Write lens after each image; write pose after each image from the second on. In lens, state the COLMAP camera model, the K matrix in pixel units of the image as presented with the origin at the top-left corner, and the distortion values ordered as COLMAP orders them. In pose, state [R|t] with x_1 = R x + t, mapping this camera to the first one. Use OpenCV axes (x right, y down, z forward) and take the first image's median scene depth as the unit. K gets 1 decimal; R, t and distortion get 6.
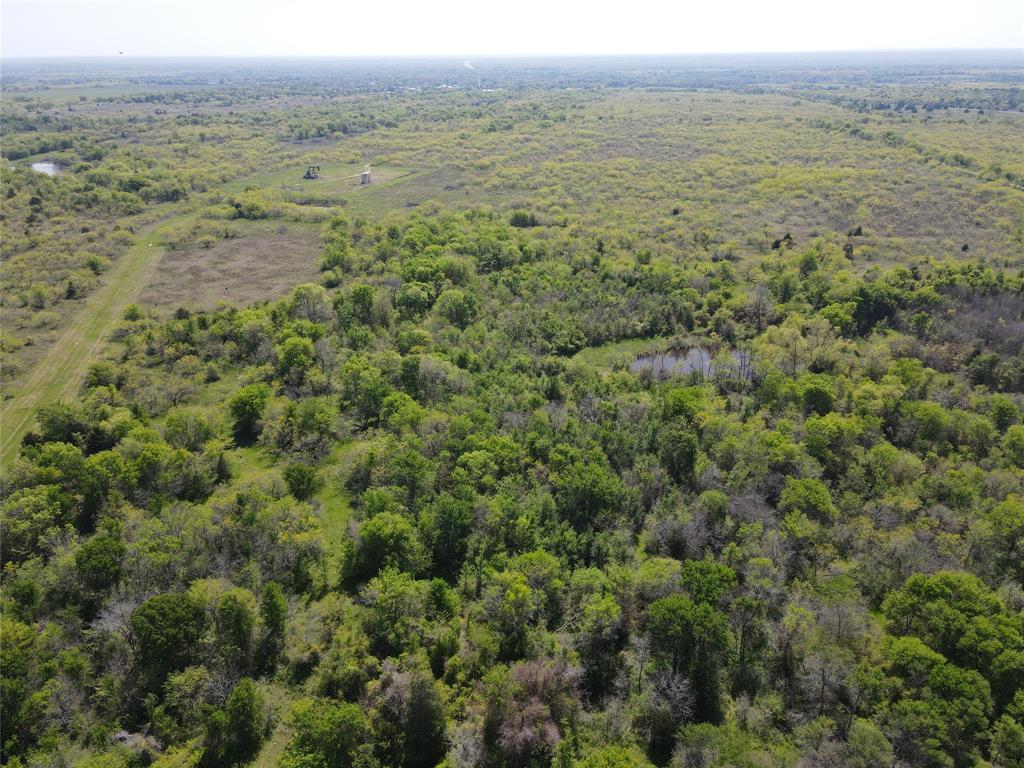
lens RADIAL K [[723.7, 0, 511.1], [0, 723.7, 384.2], [0, 0, 1]] dist [0.006020, 0.014775]
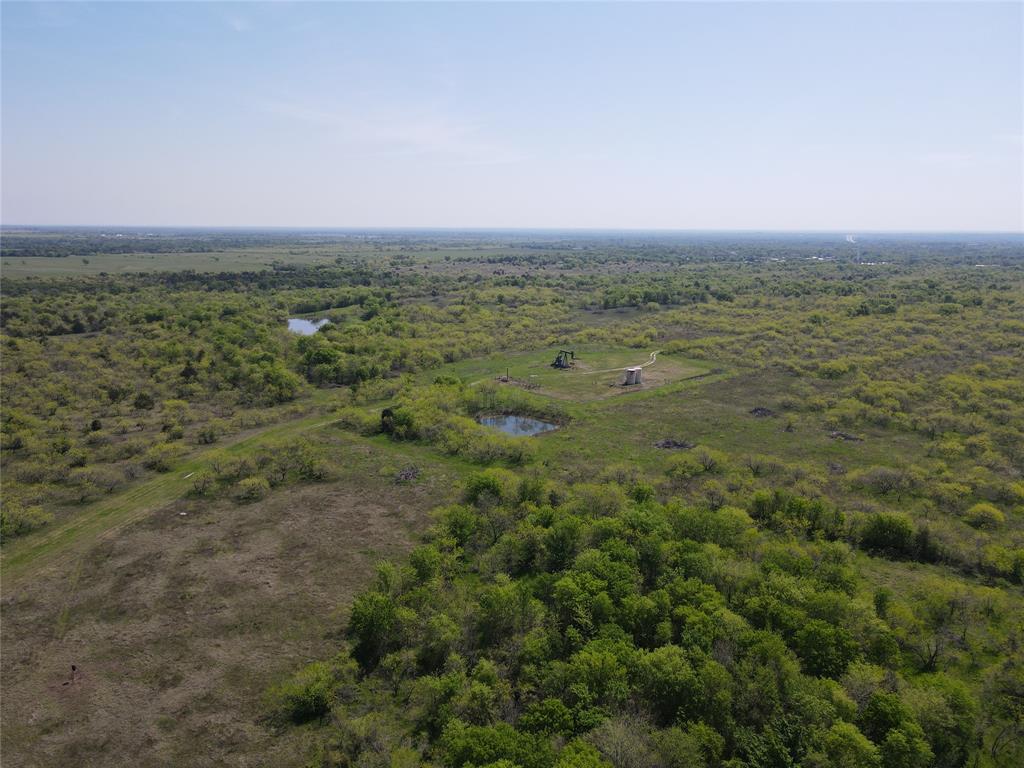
lens RADIAL K [[723.7, 0, 513.3], [0, 723.7, 382.9], [0, 0, 1]] dist [0.006020, 0.014775]
pose [[0.885387, 0.110231, -0.451596, -0.000211], [-0.204703, 0.964668, -0.165868, -0.094052], [0.417357, 0.239301, 0.876669, 0.242992]]
